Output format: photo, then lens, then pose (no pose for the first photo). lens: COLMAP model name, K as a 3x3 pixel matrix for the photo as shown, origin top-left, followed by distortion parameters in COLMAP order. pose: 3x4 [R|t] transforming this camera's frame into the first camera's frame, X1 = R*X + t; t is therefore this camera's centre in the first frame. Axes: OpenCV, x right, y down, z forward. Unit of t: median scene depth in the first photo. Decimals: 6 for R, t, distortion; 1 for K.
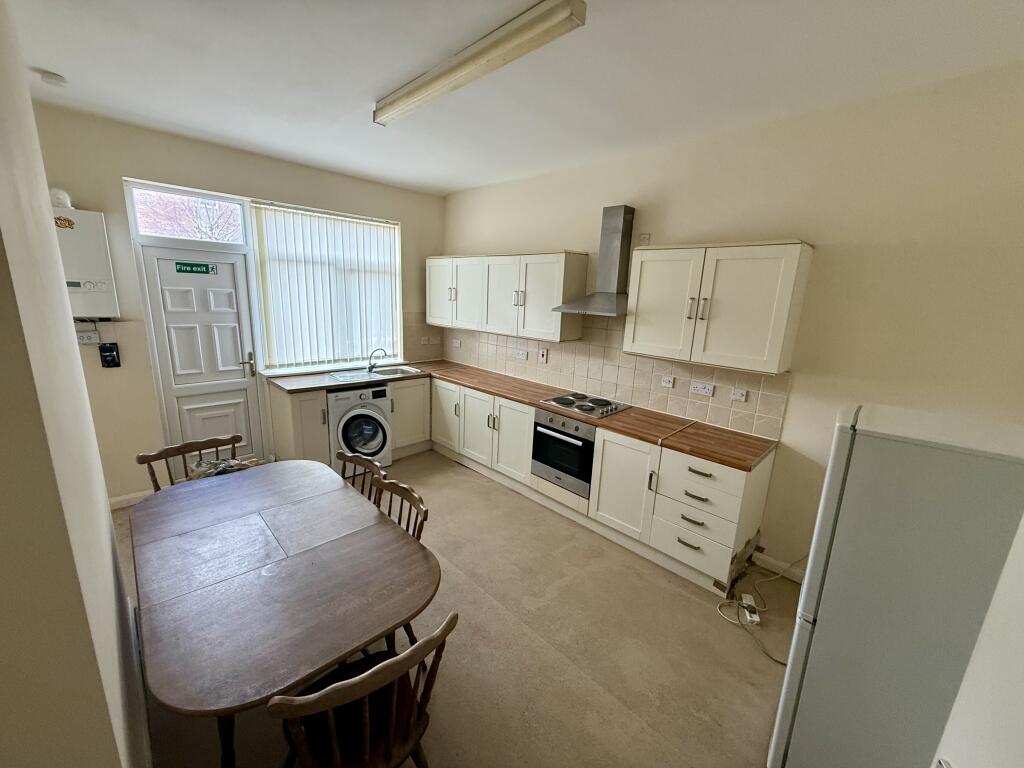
lens RADIAL K [[408.7, 0, 511.7], [0, 408.7, 384.9], [0, 0, 1]] dist [0.001450, -0.000093]
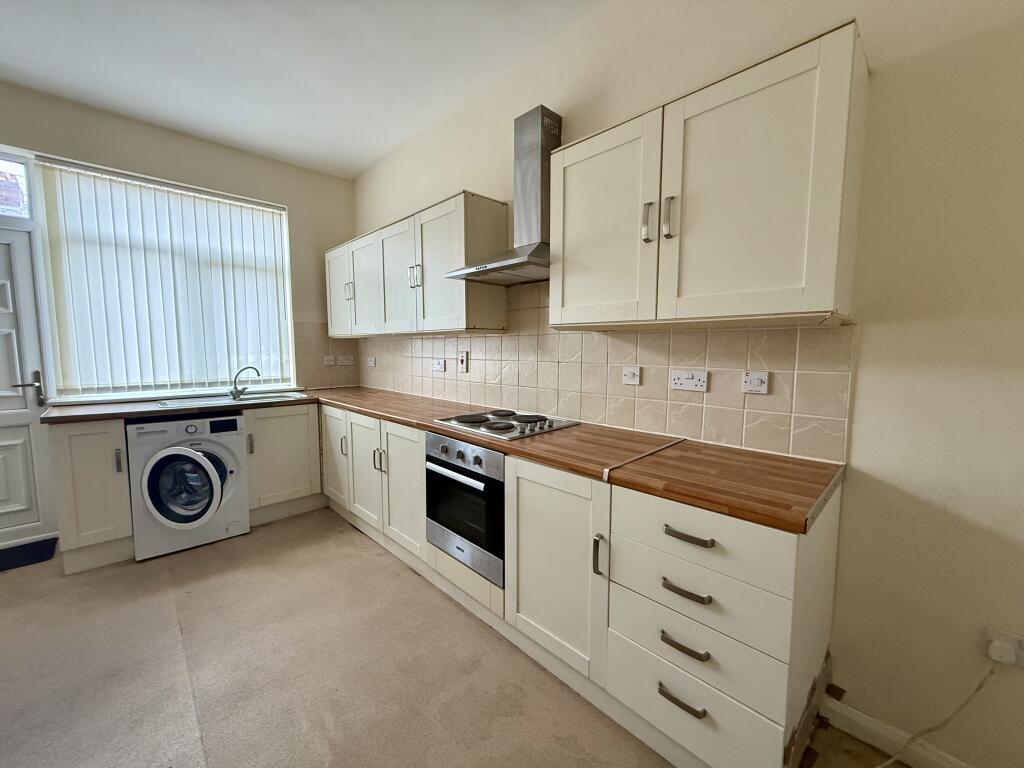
lens RADIAL K [[408.7, 0, 510.8], [0, 408.7, 382.8], [0, 0, 1]] dist [0.001450, -0.000093]
pose [[0.999101, -0.038272, -0.018255, 0.200009], [0.035427, 0.989991, -0.136615, 0.071899], [0.023300, 0.135846, 0.990456, 0.376557]]
